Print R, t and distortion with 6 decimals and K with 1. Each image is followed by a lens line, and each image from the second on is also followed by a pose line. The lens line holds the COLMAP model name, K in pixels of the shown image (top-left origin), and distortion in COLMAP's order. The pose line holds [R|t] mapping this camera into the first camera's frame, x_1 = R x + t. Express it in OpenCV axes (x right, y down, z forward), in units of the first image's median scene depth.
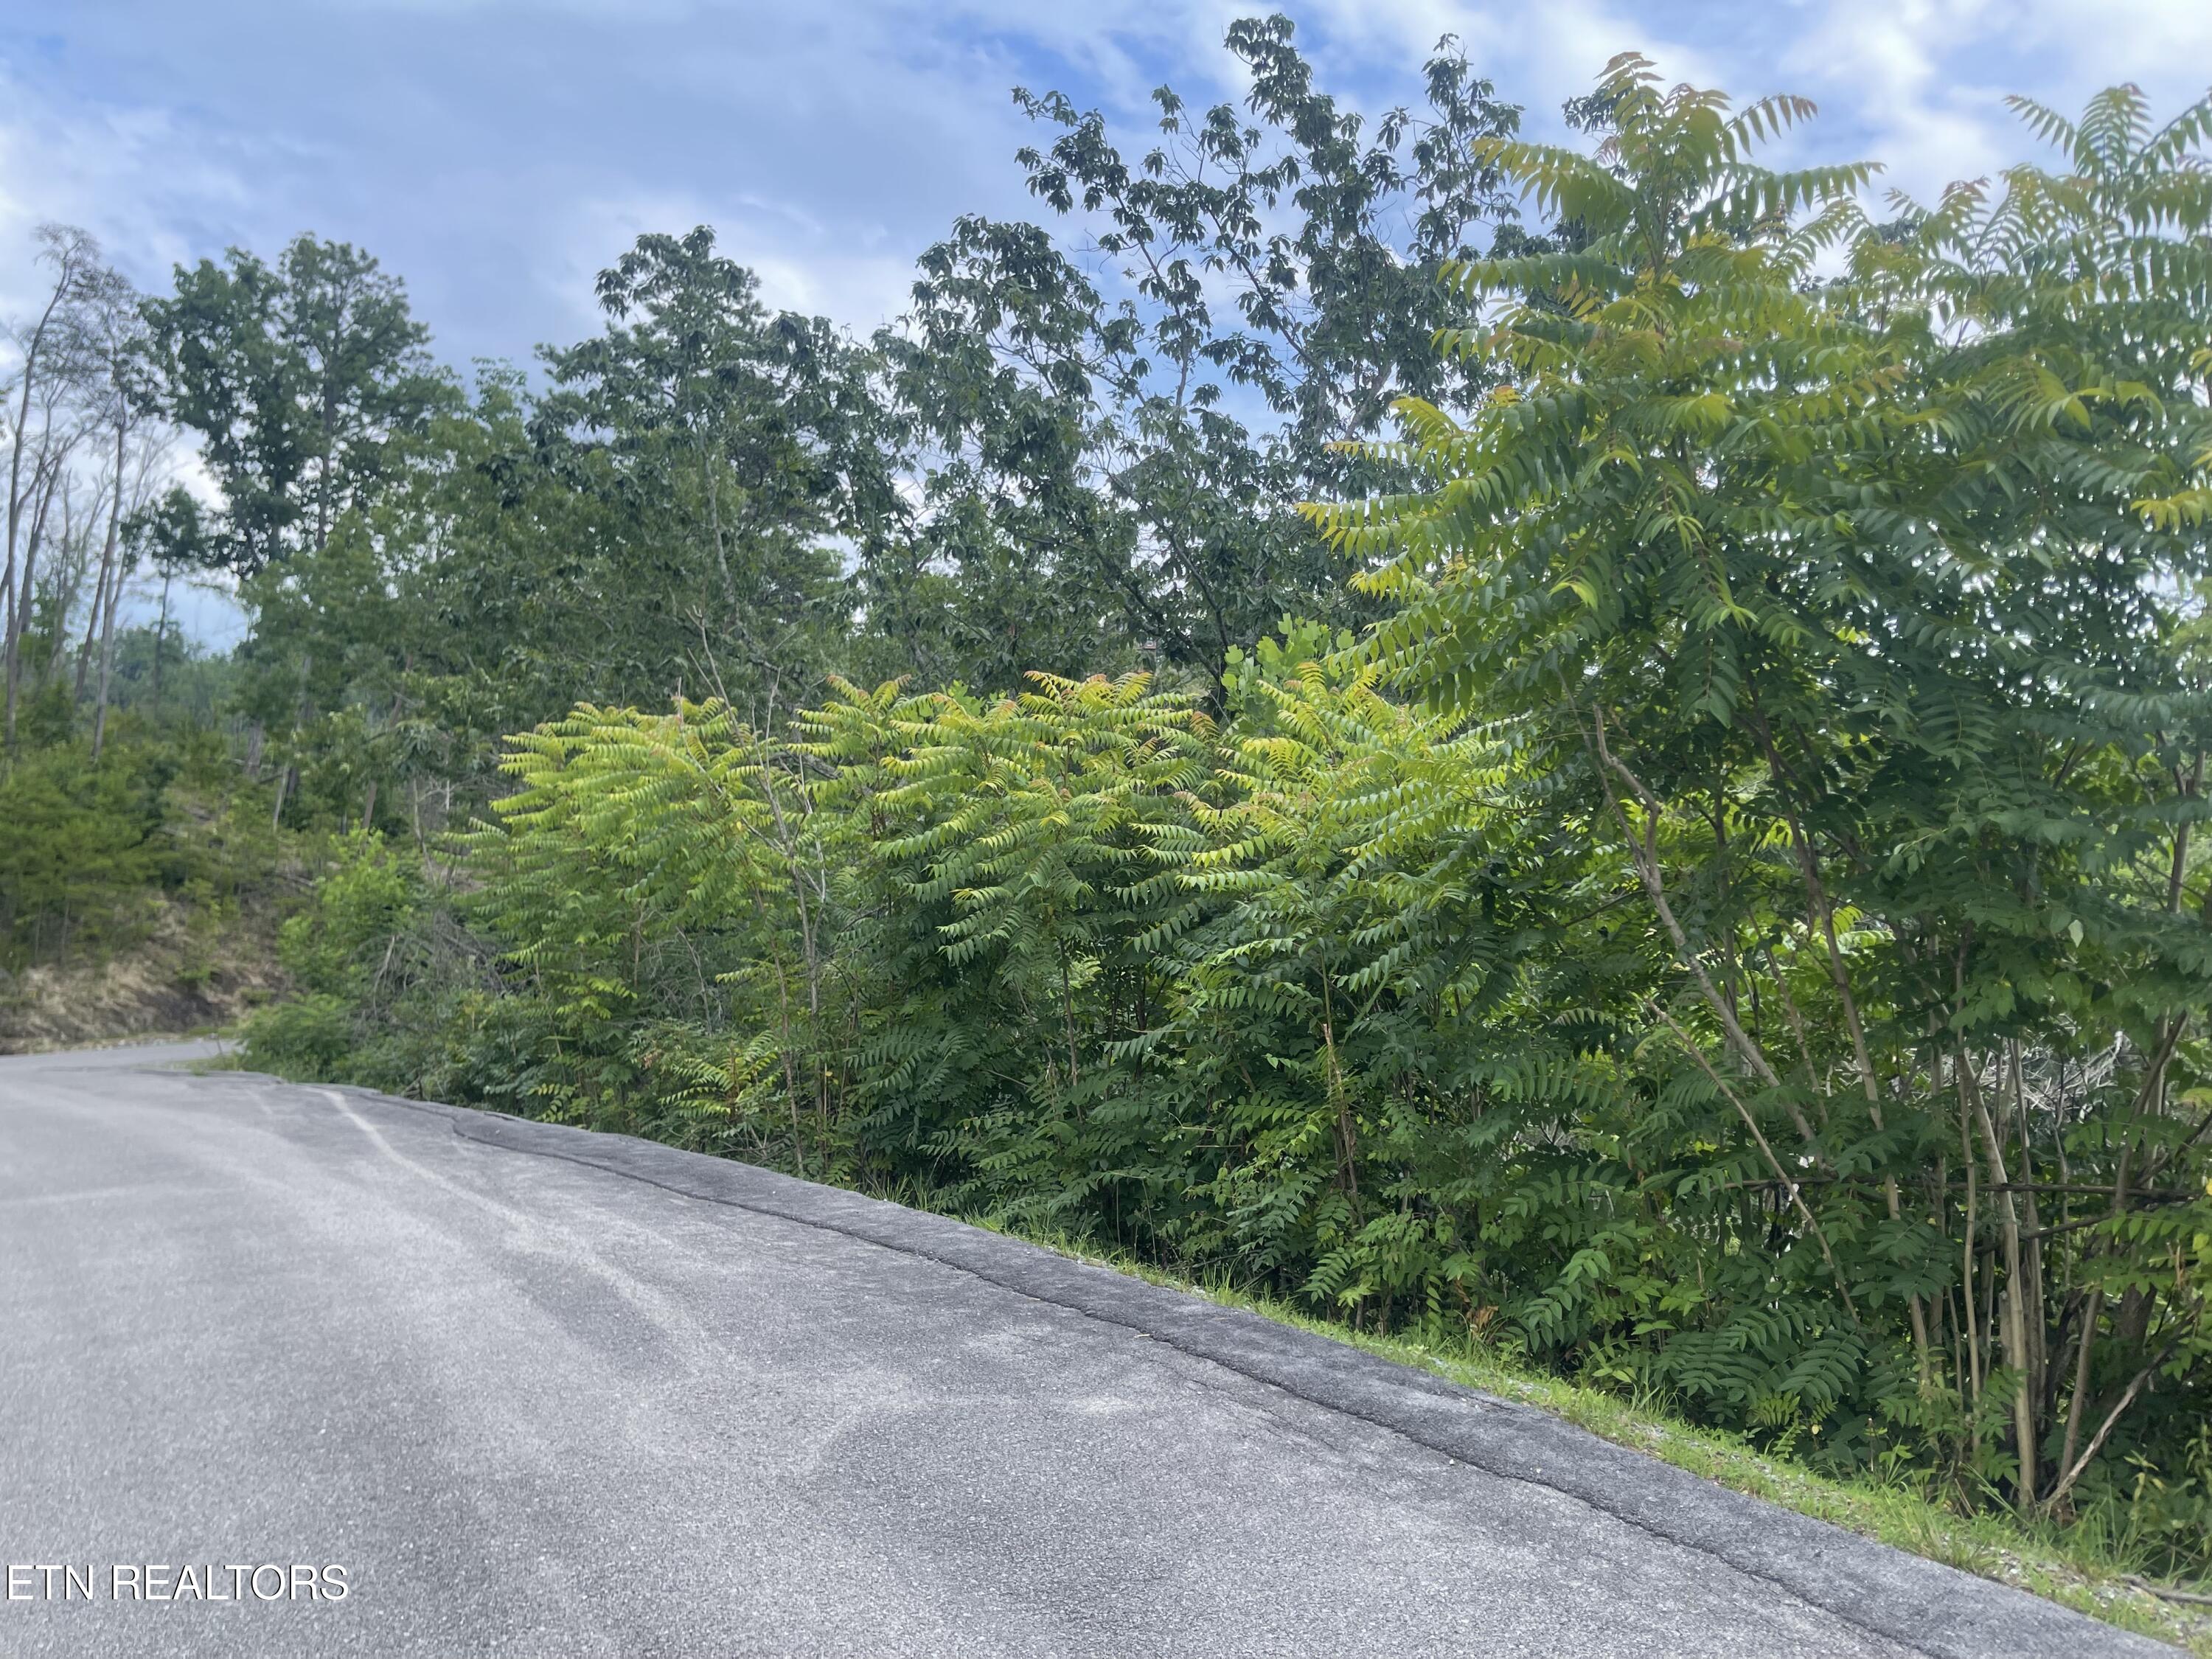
lens RADIAL K [[1649.3, 0, 1107.8], [0, 1649.3, 819.2], [0, 0, 1]] dist [0.100449, -0.140412]
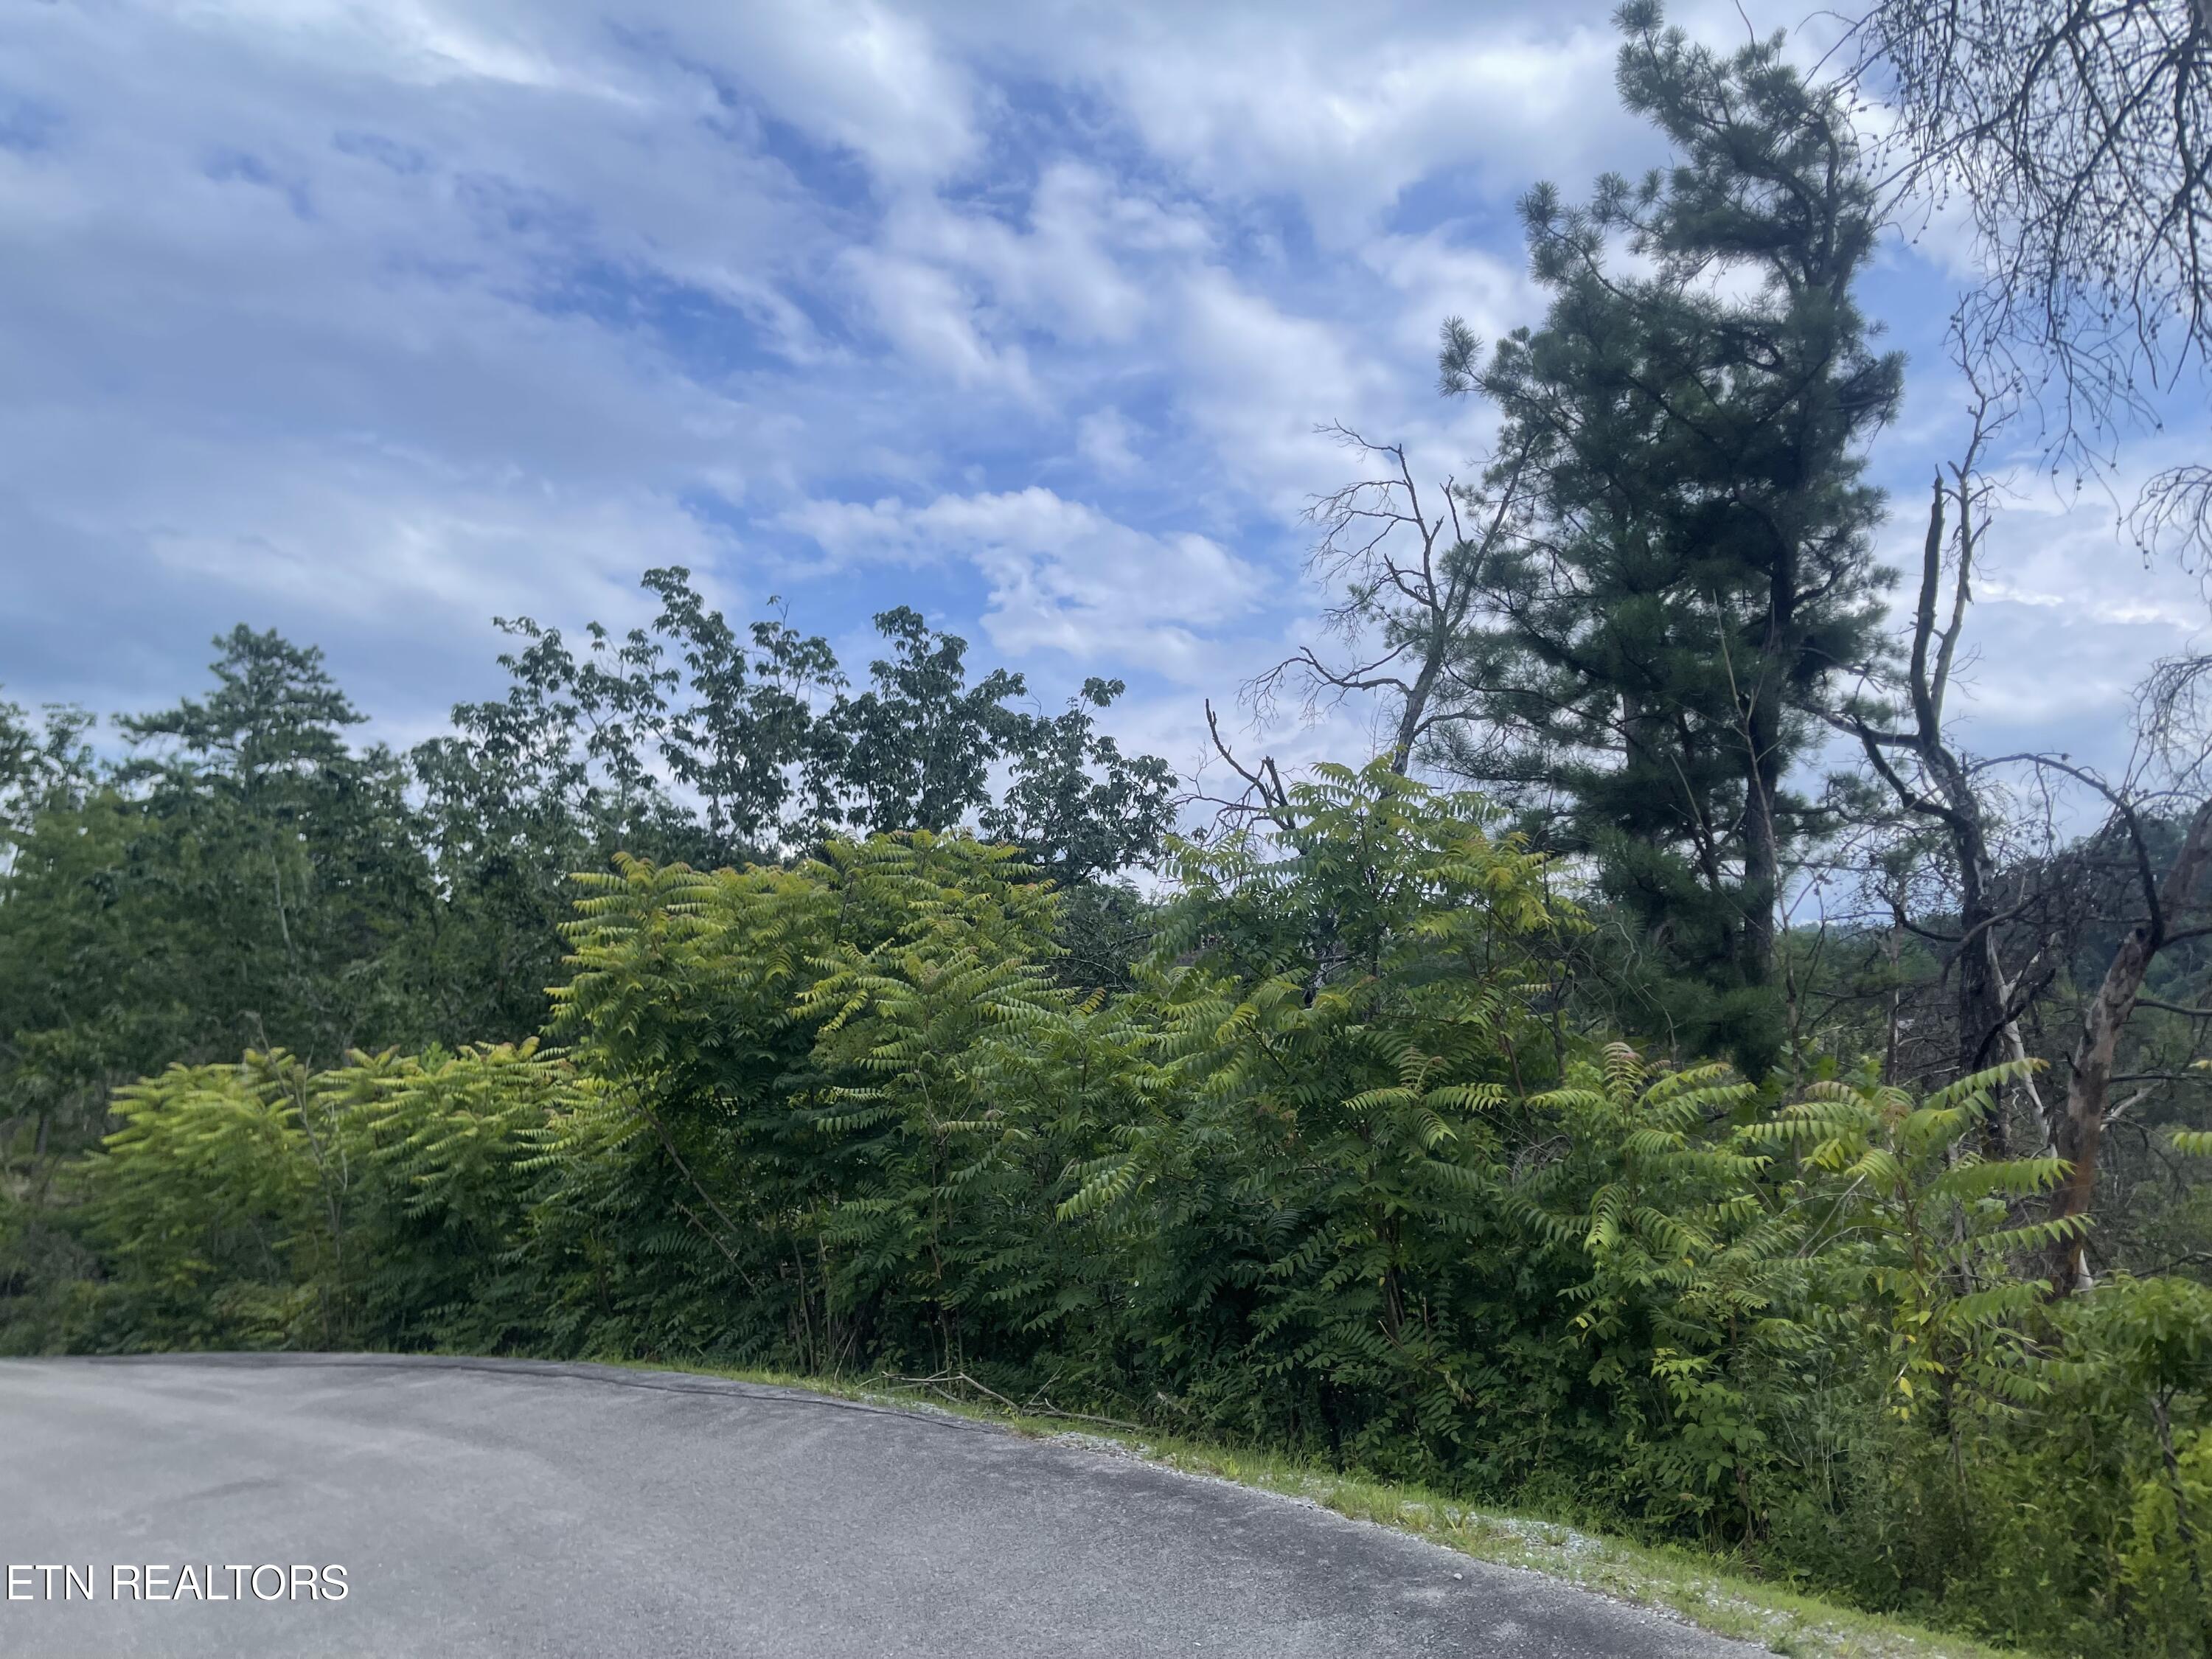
lens RADIAL K [[1660.3, 0, 1071.7], [0, 1660.3, 832.3], [0, 0, 1]] dist [0.070409, -0.088536]
pose [[0.978224, -0.046135, 0.202360, 0.238210], [0.073099, 0.989094, -0.127869, -0.038800], [-0.194254, 0.139877, 0.970927, -0.888740]]
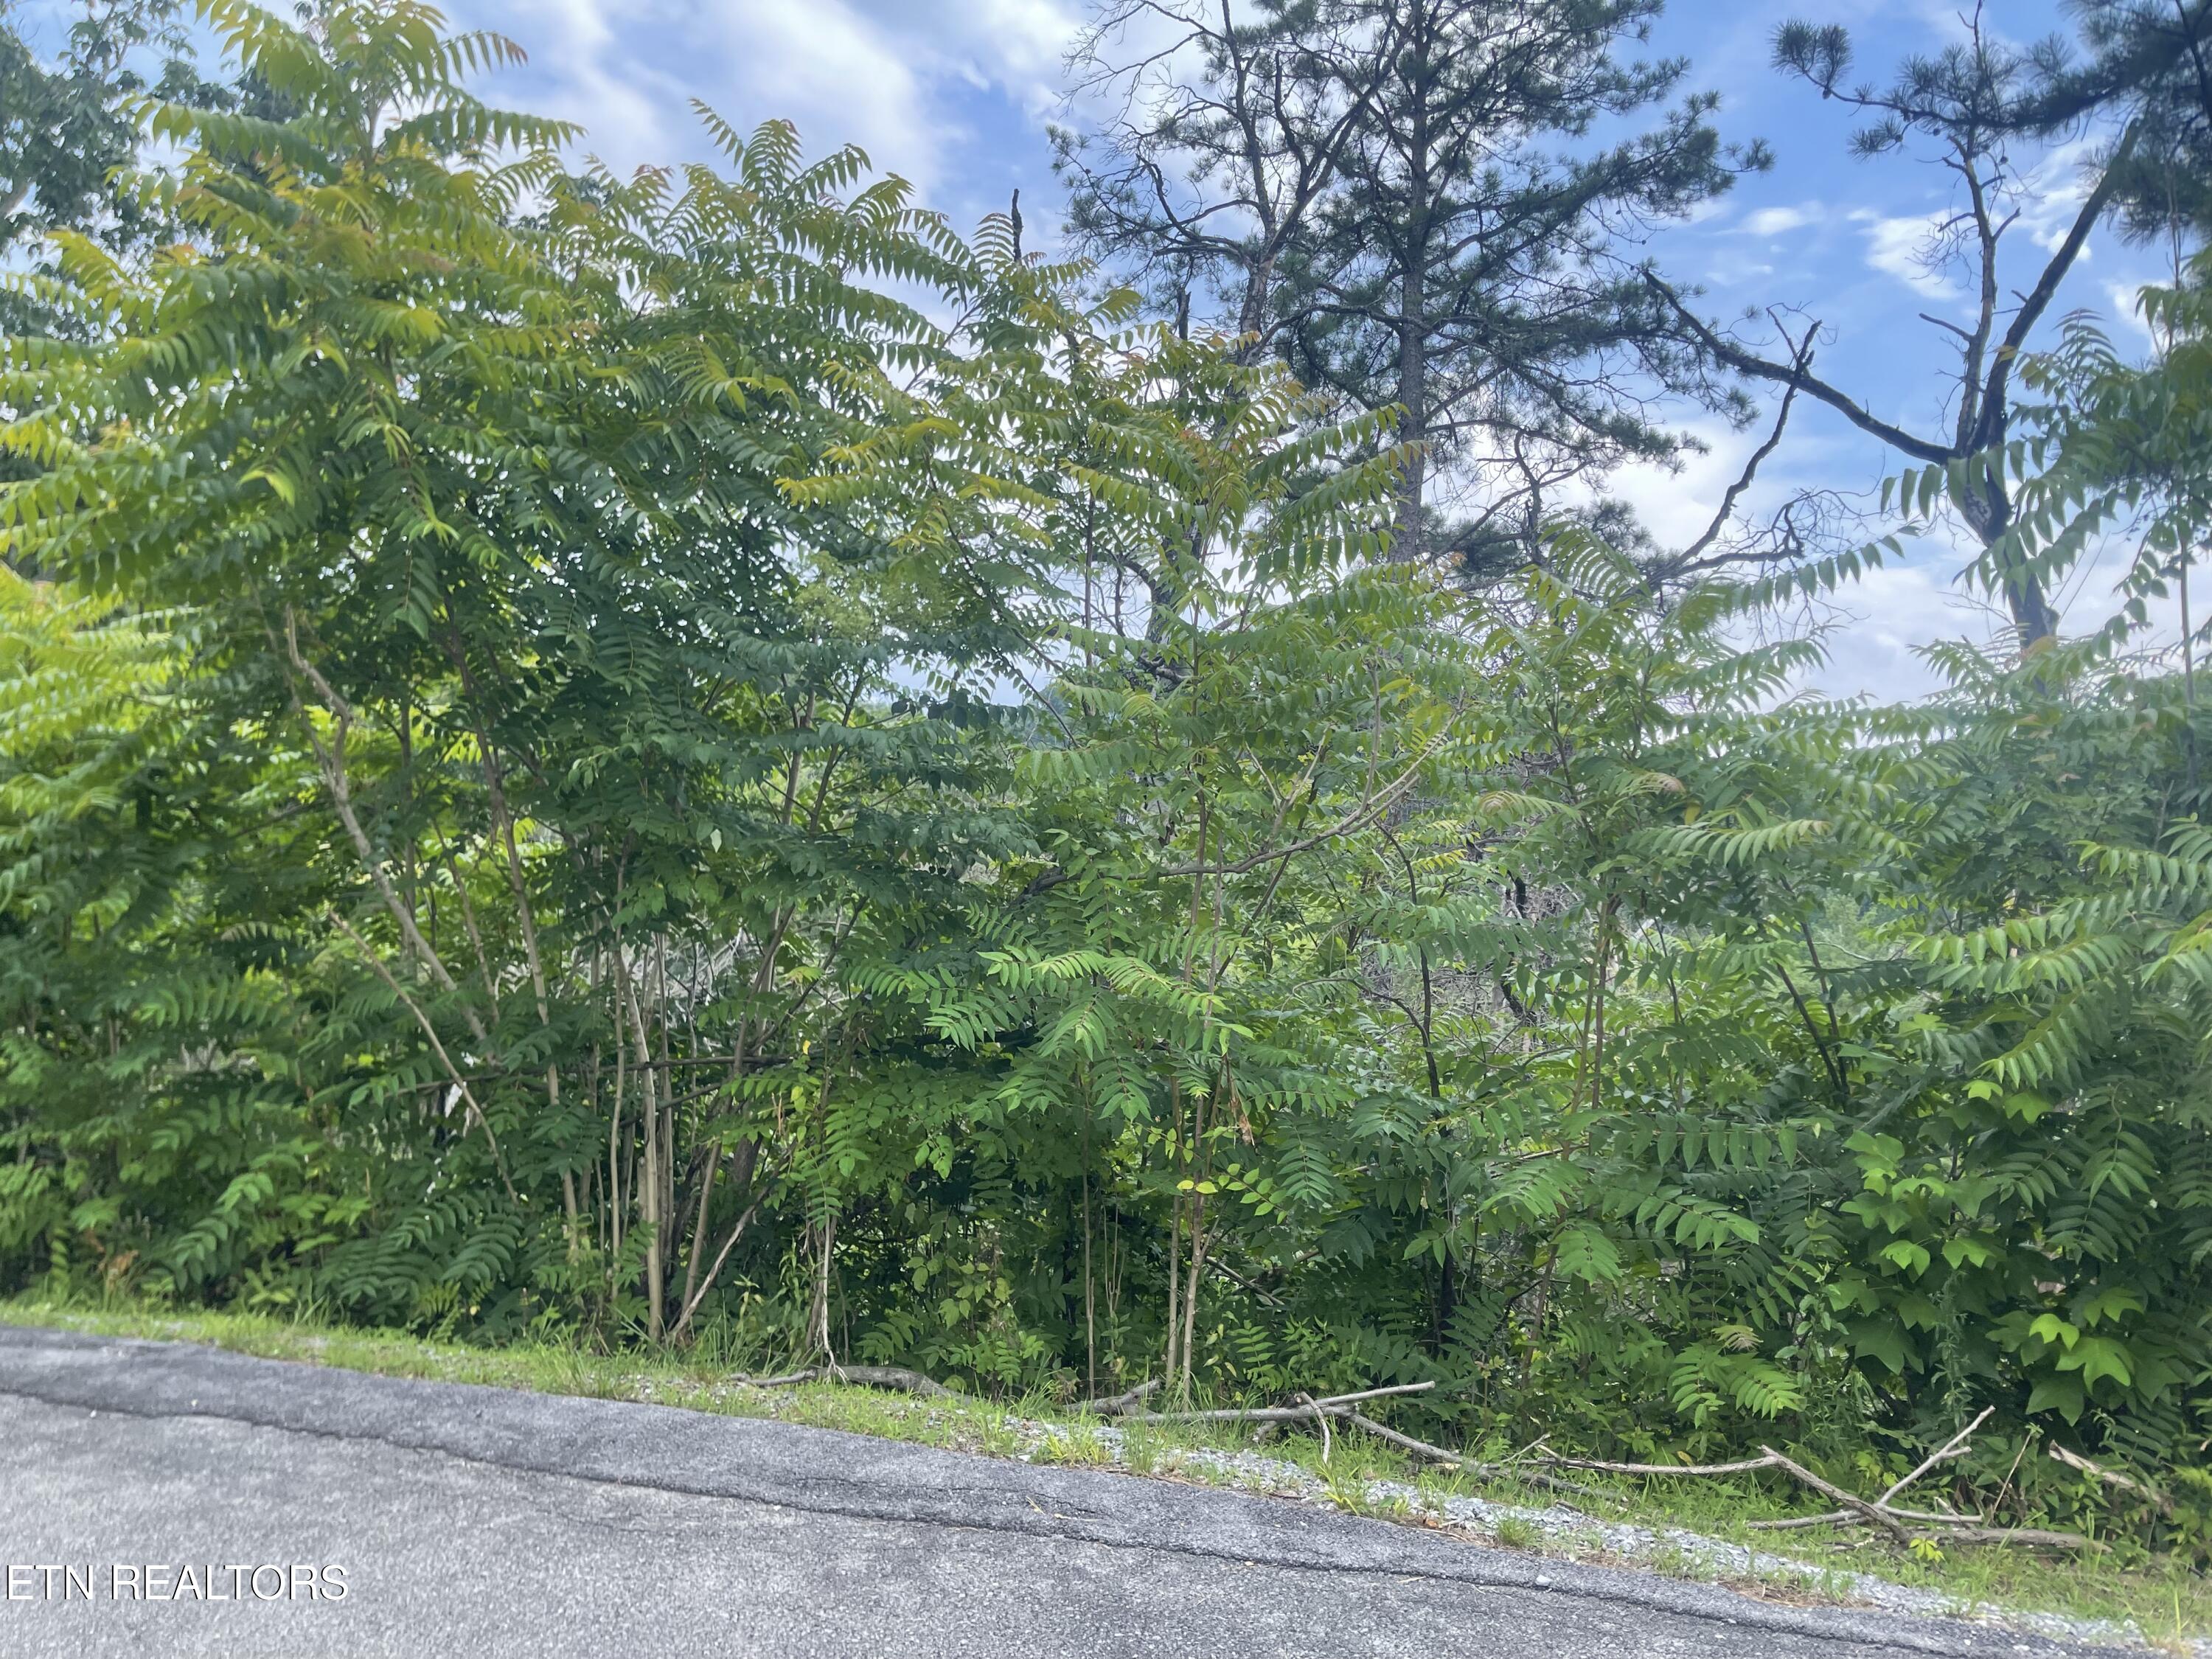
lens RADIAL K [[1668.1, 0, 1079.3], [0, 1668.1, 789.1], [0, 0, 1]] dist [0.057143, -0.082226]
pose [[0.736183, 0.024932, 0.676324, -0.021560], [-0.045928, 0.998858, 0.013171, 0.003704], [-0.675223, -0.040758, 0.736487, -0.023901]]
